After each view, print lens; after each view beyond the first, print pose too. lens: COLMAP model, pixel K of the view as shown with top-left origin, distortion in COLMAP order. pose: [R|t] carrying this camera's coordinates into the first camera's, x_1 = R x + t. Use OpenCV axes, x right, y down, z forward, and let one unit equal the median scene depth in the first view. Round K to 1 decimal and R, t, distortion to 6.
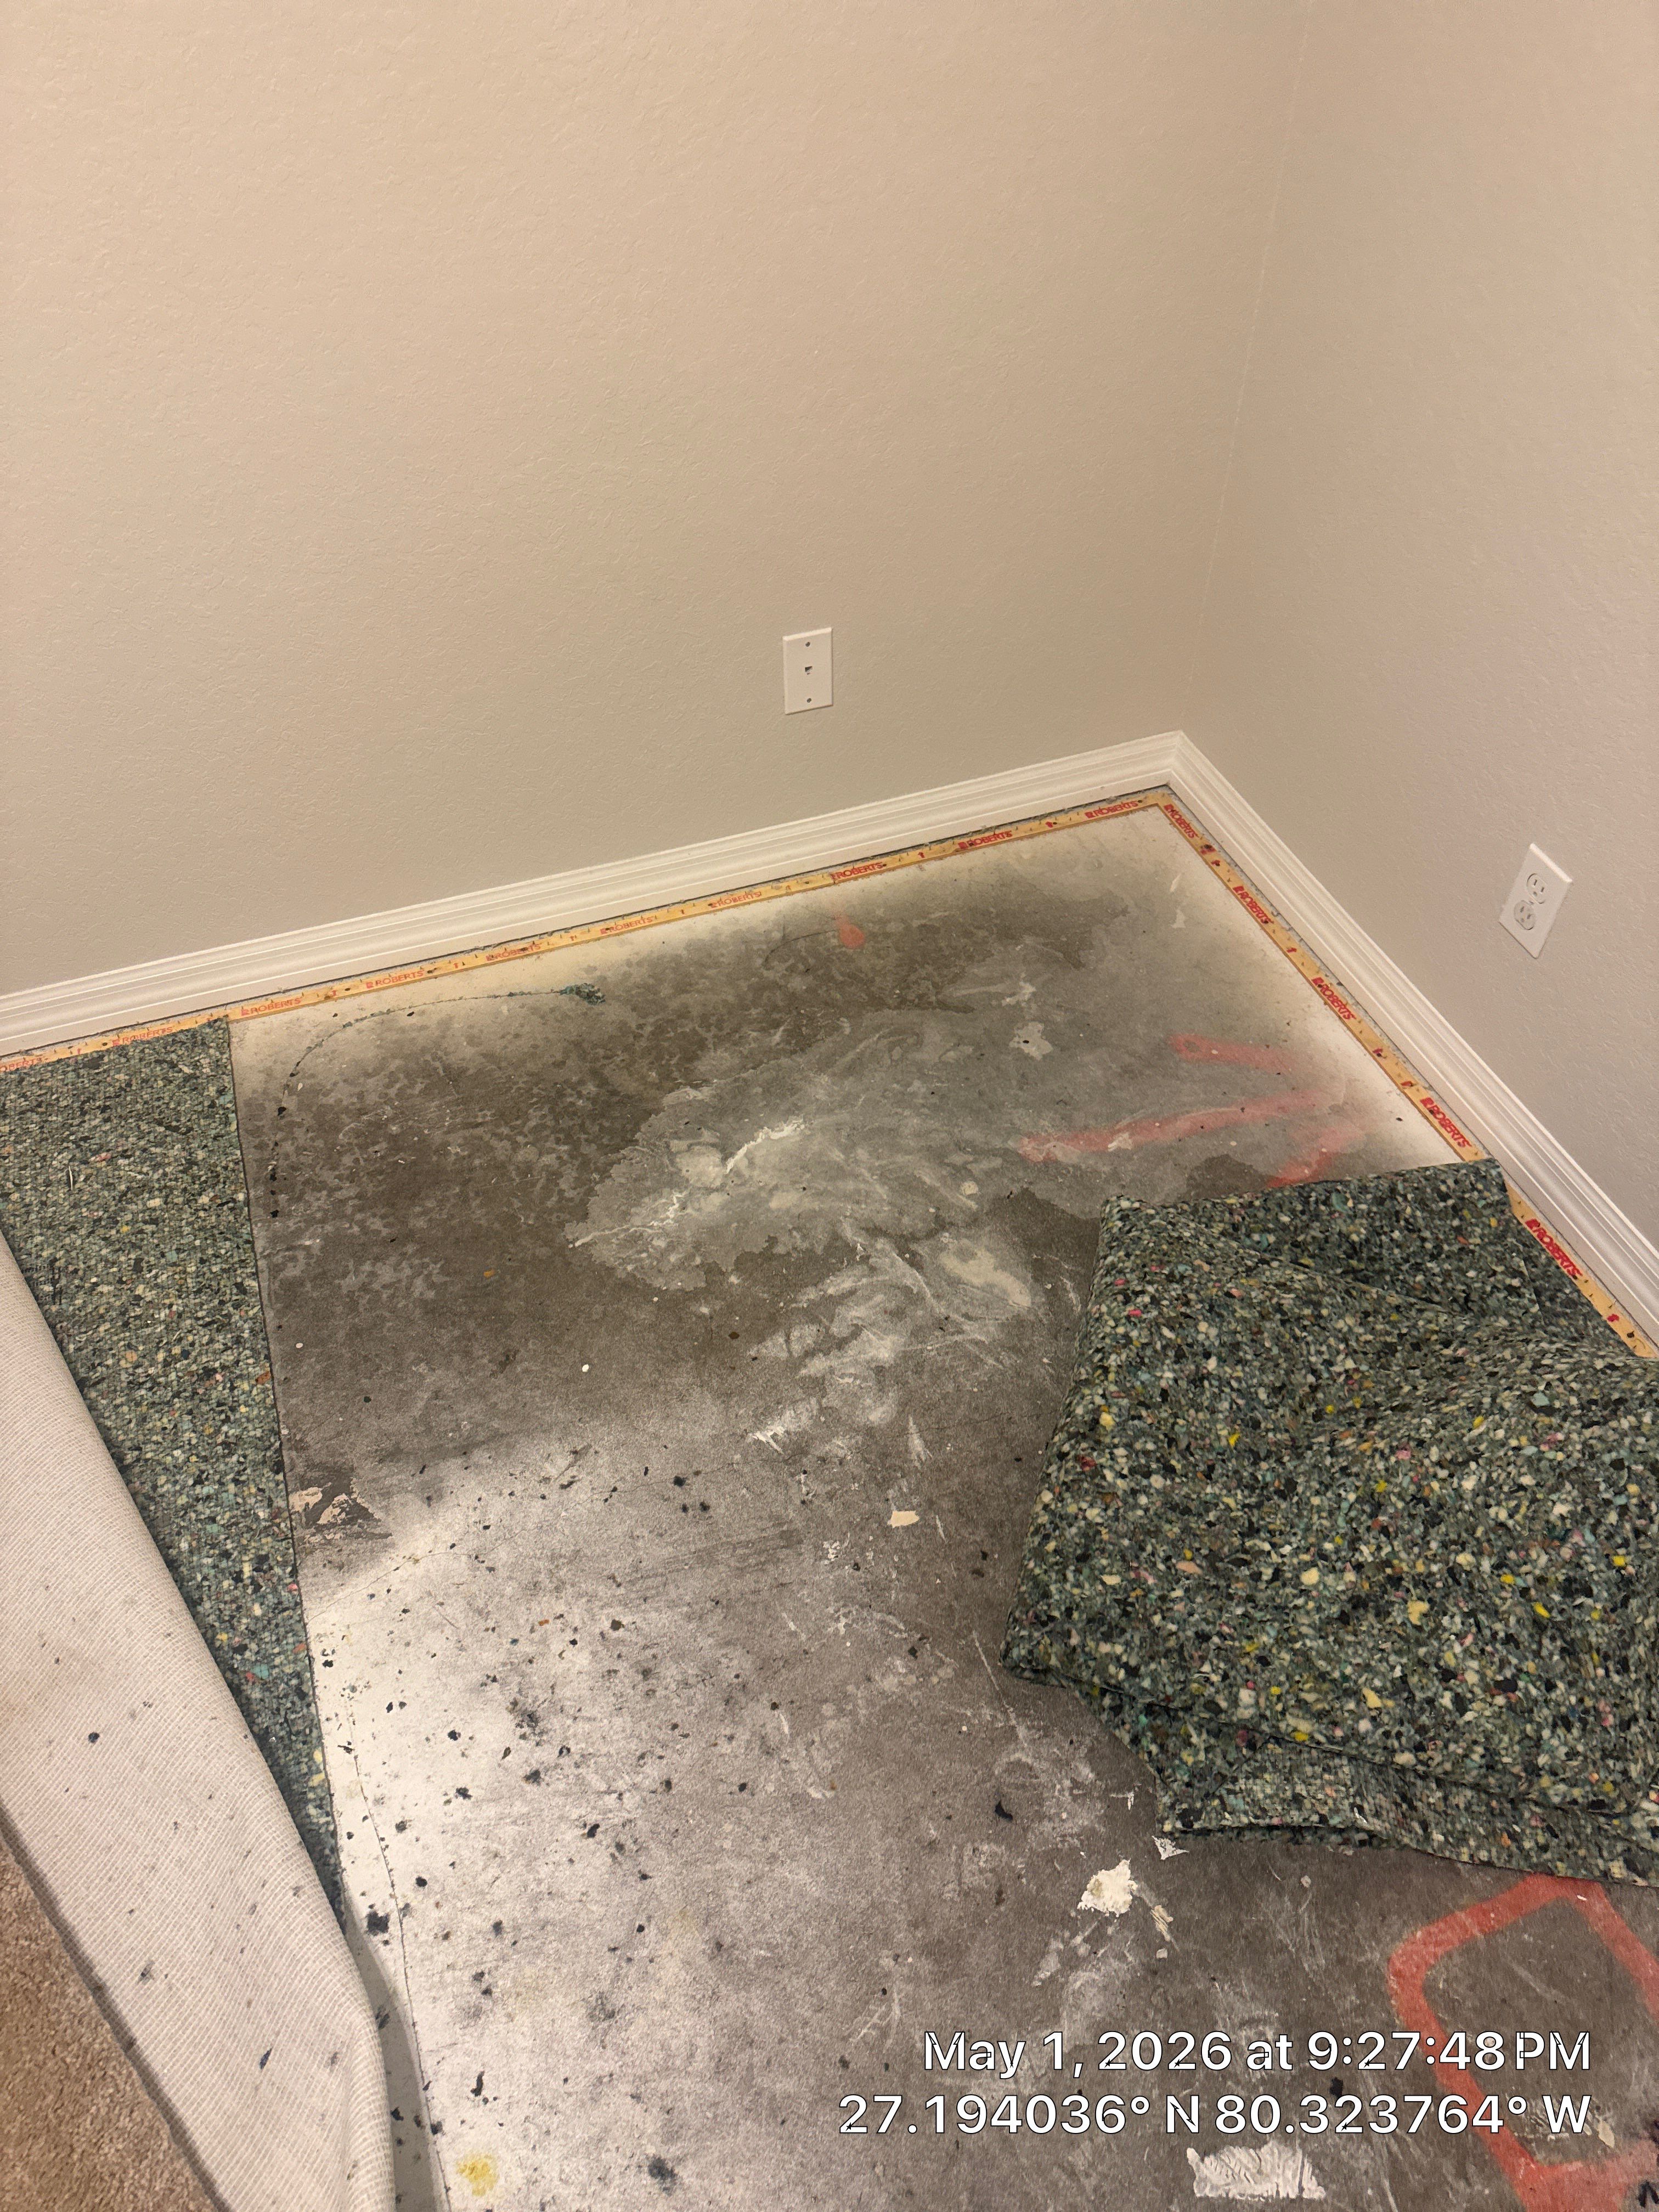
lens RADIAL K [[1565.8, 0, 829.5], [0, 1565.8, 1106.0], [0, 0, 1]] dist [-0.014973, -0.007980]
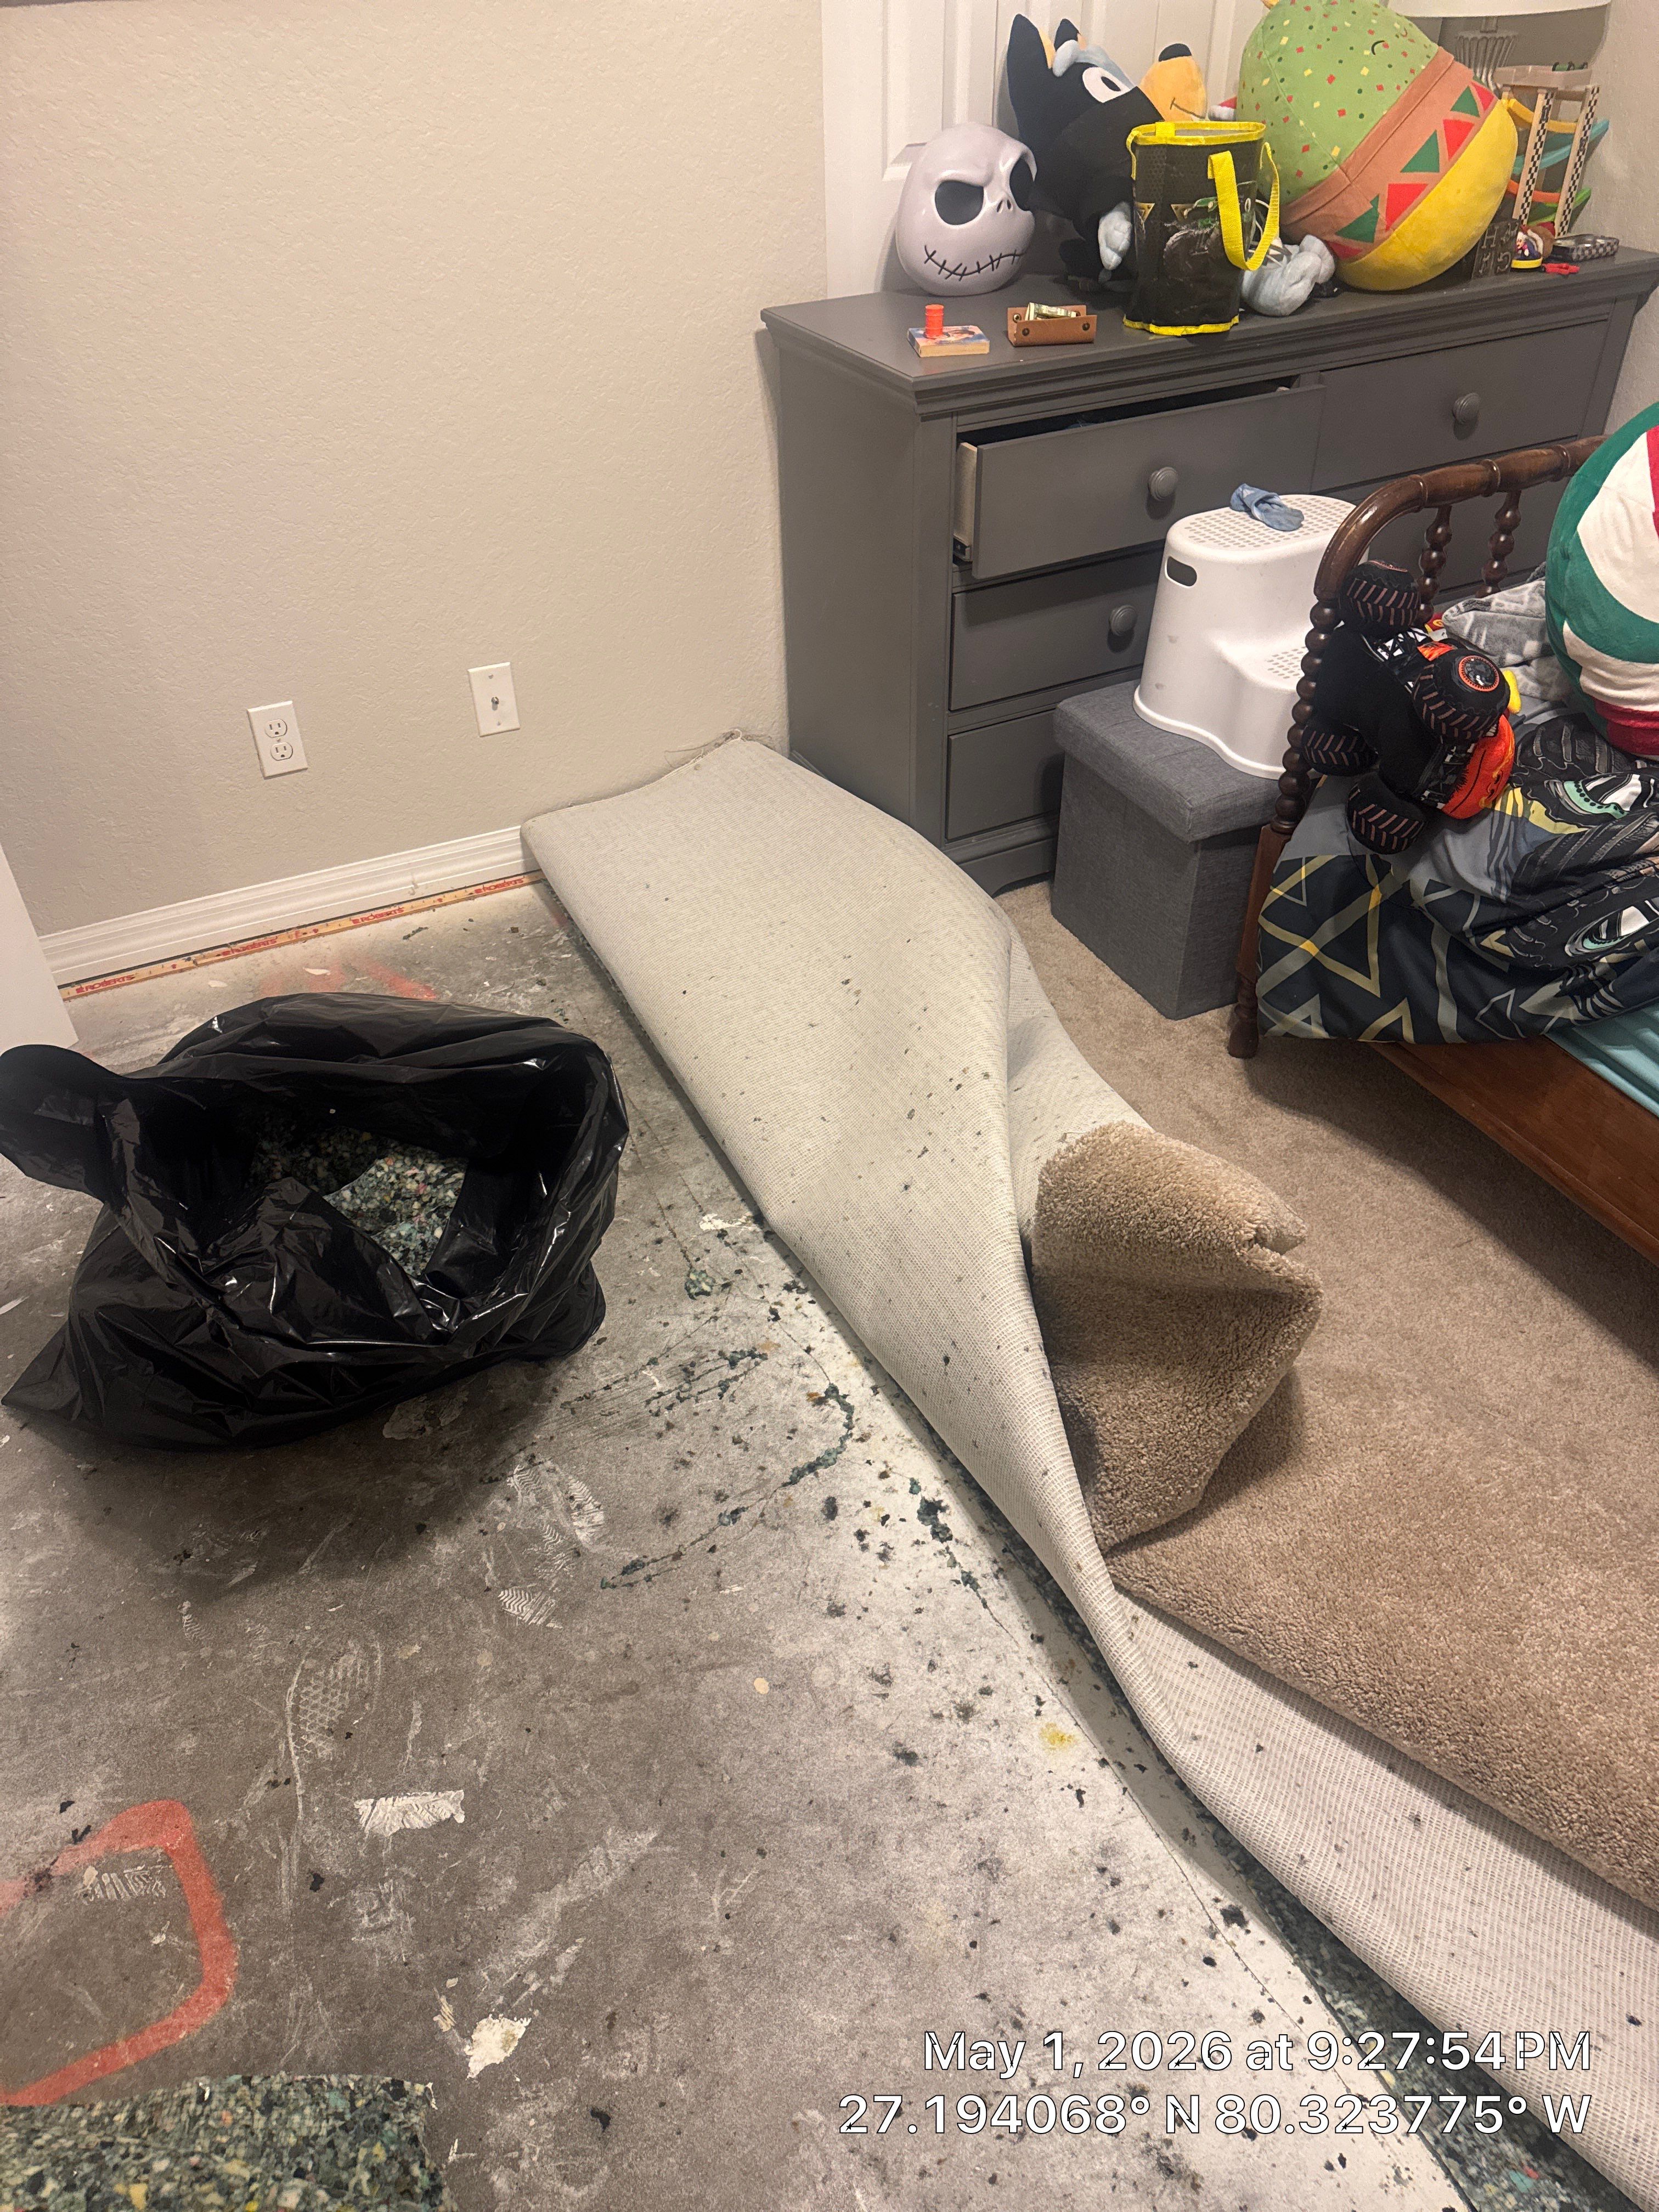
lens RADIAL K [[1565.8, 0, 829.5], [0, 1565.8, 1106.0], [0, 0, 1]] dist [-0.014973, -0.007980]
pose [[-0.993029, 0.094772, -0.070090, -0.008436], [-0.060282, 0.102664, 0.992888, -0.412967], [0.101294, 0.990191, -0.096236, 0.446406]]
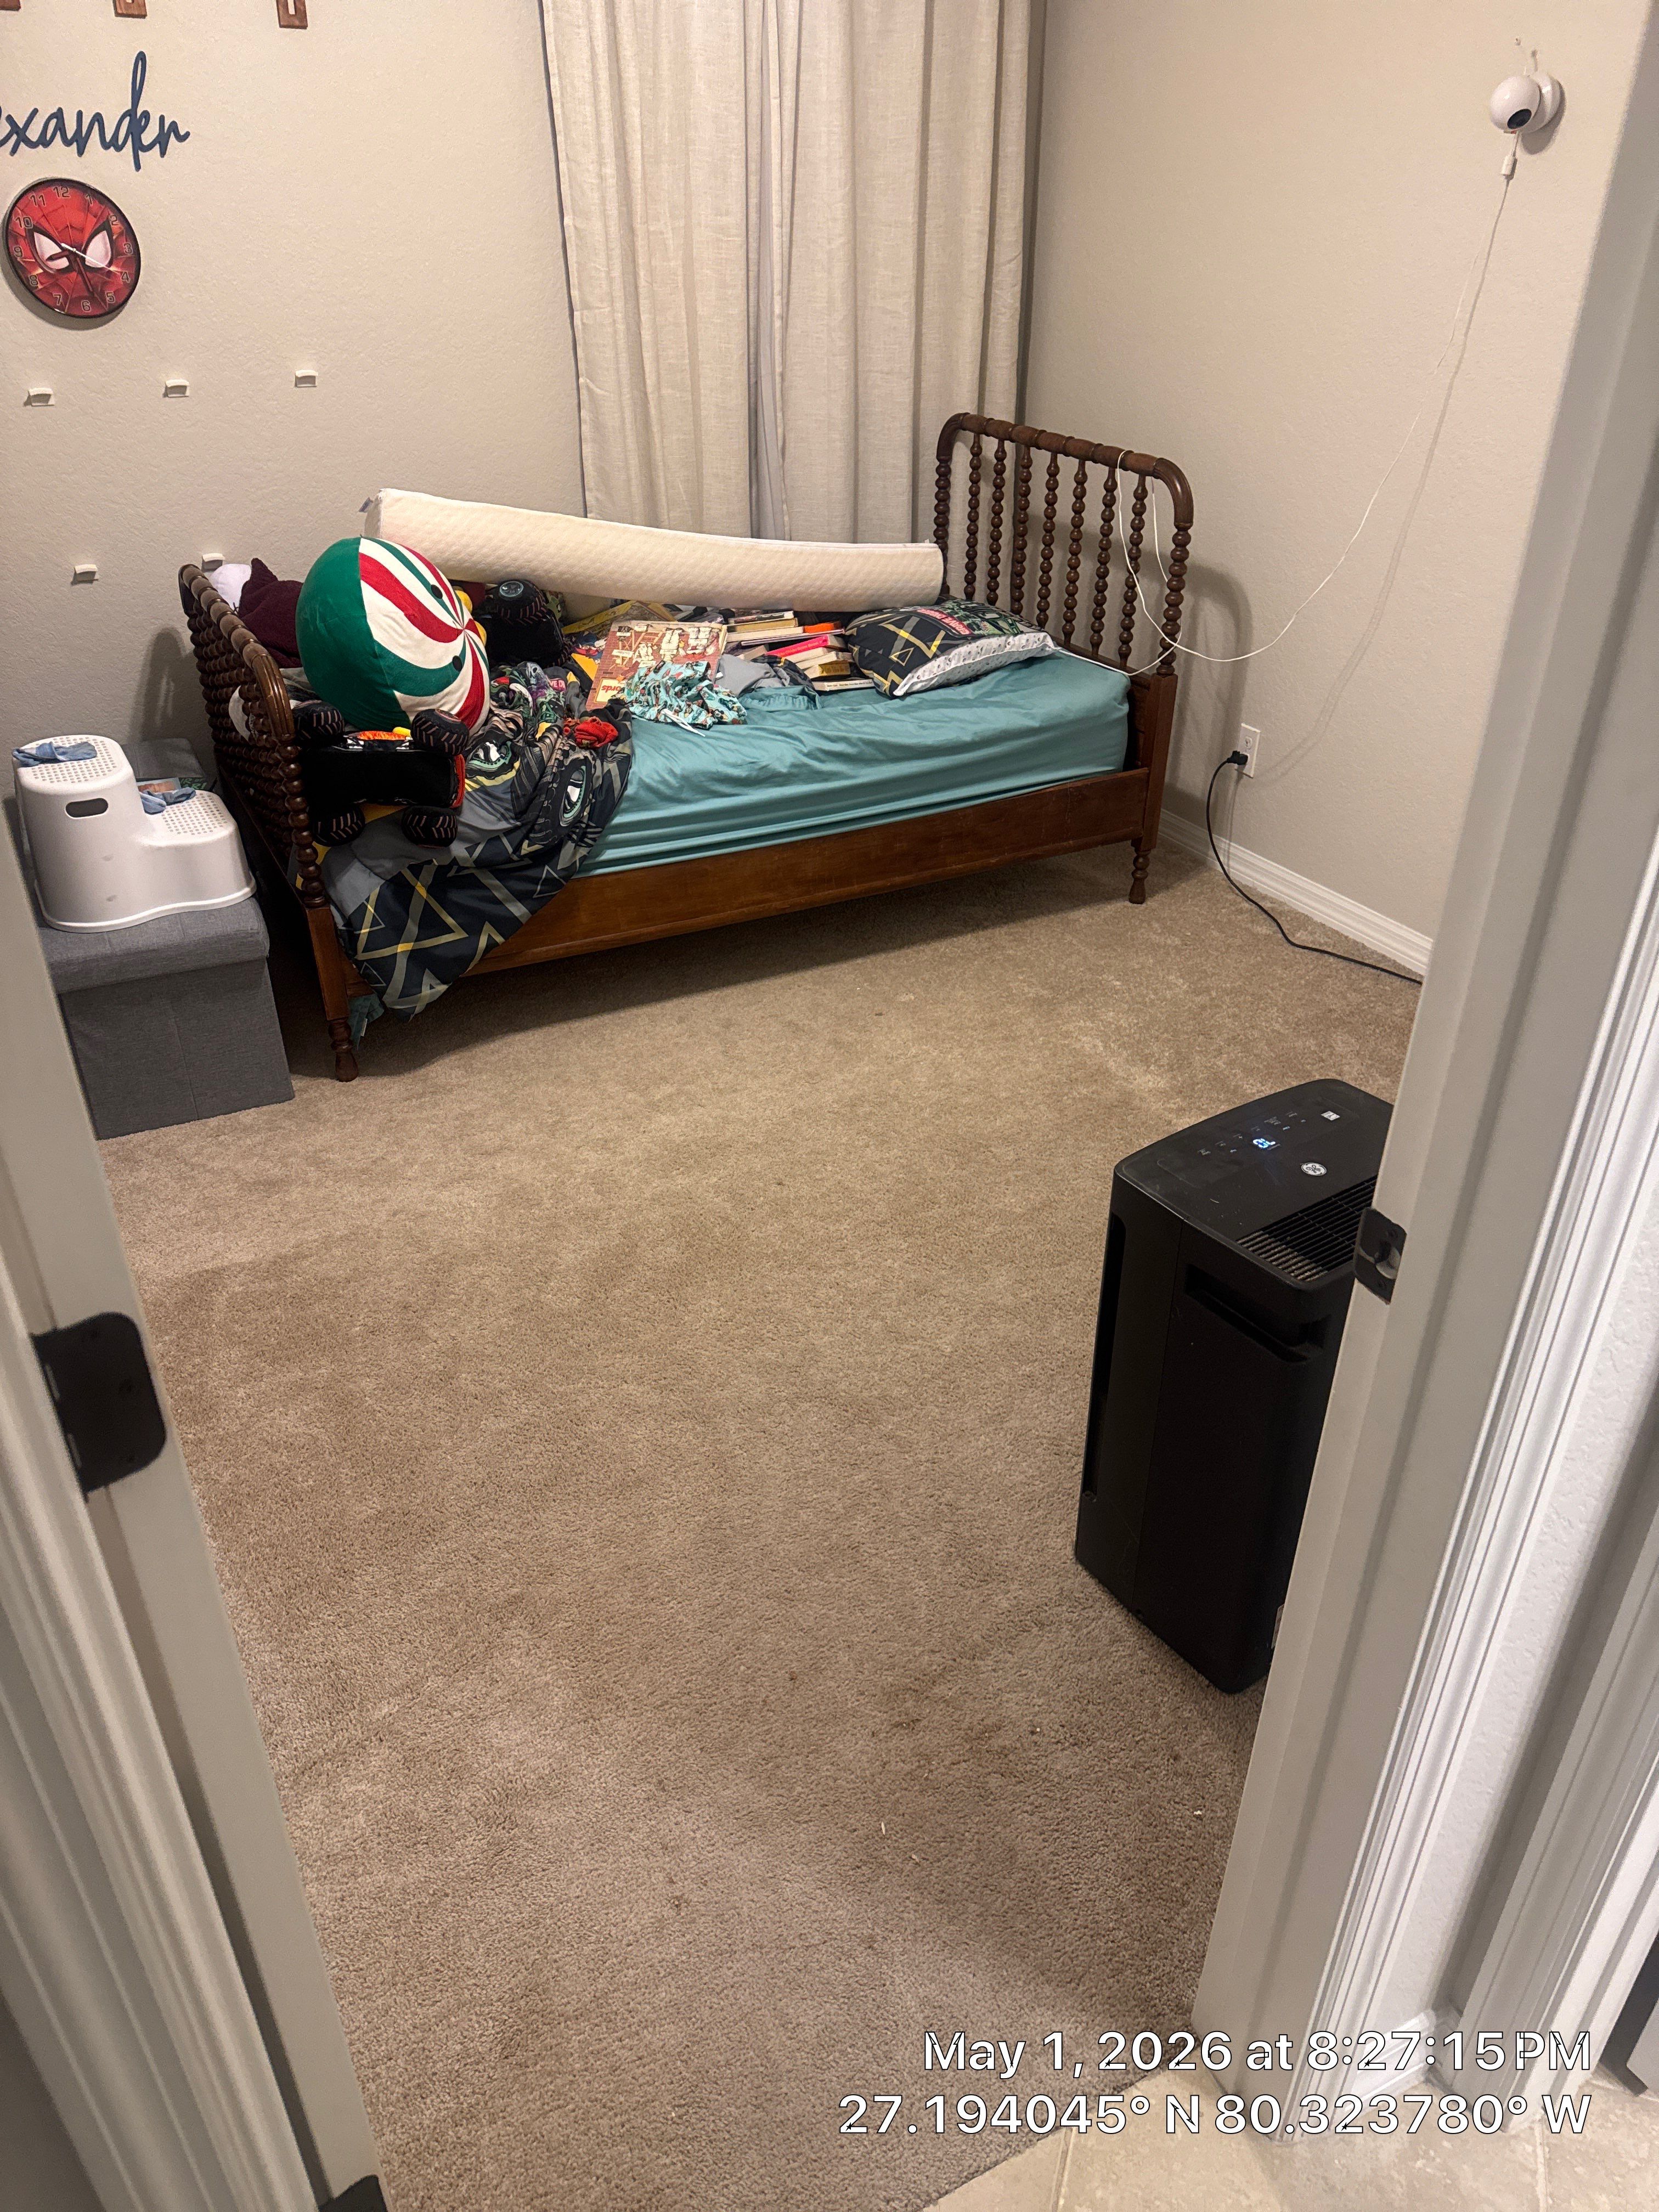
lens RADIAL K [[1629.6, 0, 829.5], [0, 1629.6, 1106.0], [0, 0, 1]] dist [0.003052, -0.003526]
pose [[0.133772, 0.507573, -0.851161, 1.257301], [-0.721030, 0.639070, 0.267777, 0.028587], [0.679868, 0.577892, 0.451465, -0.157766]]
